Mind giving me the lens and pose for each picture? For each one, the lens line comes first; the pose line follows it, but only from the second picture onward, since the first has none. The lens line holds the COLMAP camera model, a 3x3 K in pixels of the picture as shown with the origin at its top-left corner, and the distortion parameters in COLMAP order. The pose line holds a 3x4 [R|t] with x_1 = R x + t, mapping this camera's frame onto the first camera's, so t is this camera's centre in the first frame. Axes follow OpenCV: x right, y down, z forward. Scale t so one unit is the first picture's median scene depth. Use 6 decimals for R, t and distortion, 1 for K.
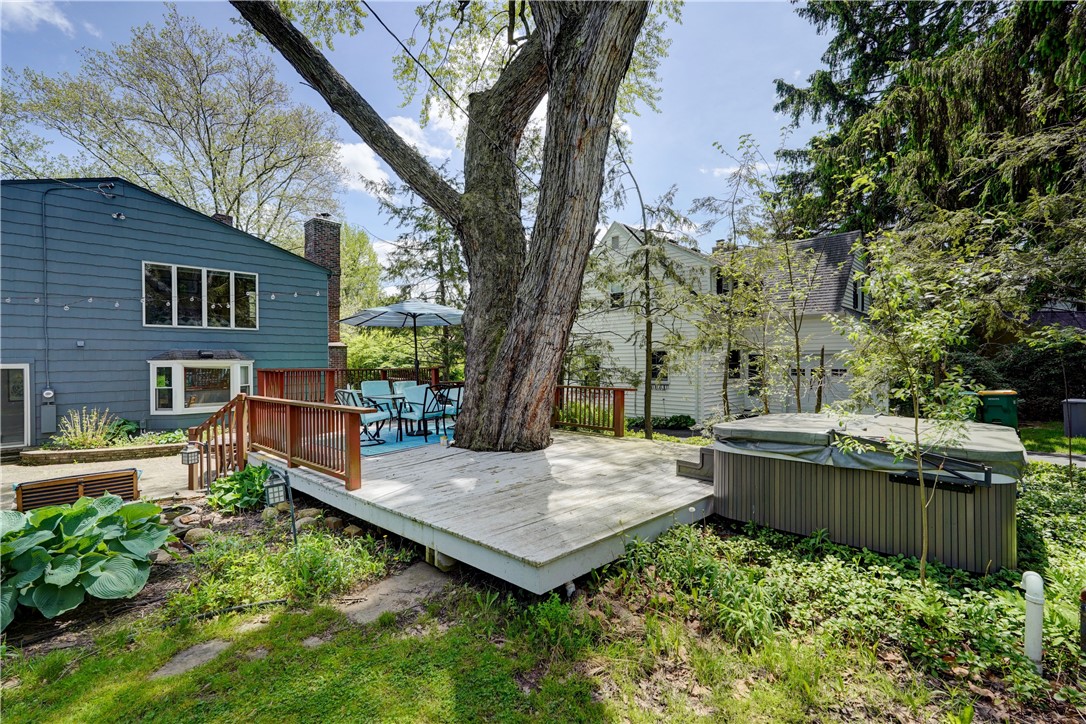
lens RADIAL K [[487.8, 0, 542.1], [0, 487.8, 349.3], [0, 0, 1]] dist [-0.002015, -0.000086]
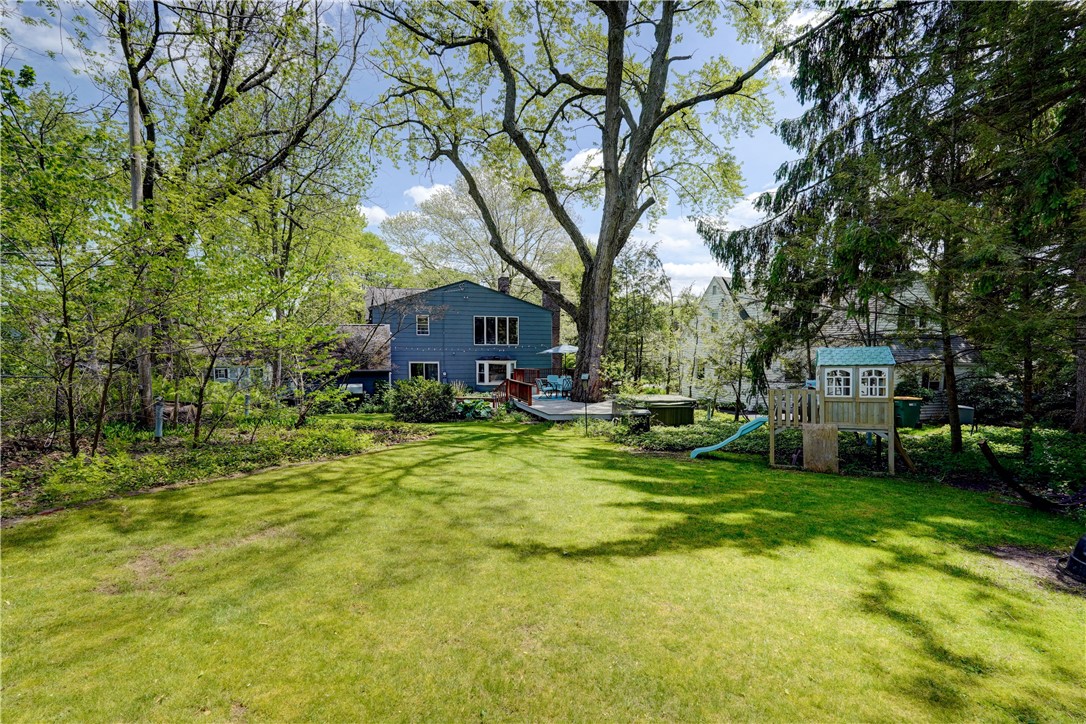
lens RADIAL K [[487.8, 0, 542.1], [0, 487.8, 349.3], [0, 0, 1]] dist [-0.002015, -0.000086]
pose [[0.873664, 0.019723, -0.486129, 0.540797], [-0.008073, 0.999628, 0.026048, -0.087764], [0.486462, -0.018833, 0.873499, -0.799114]]
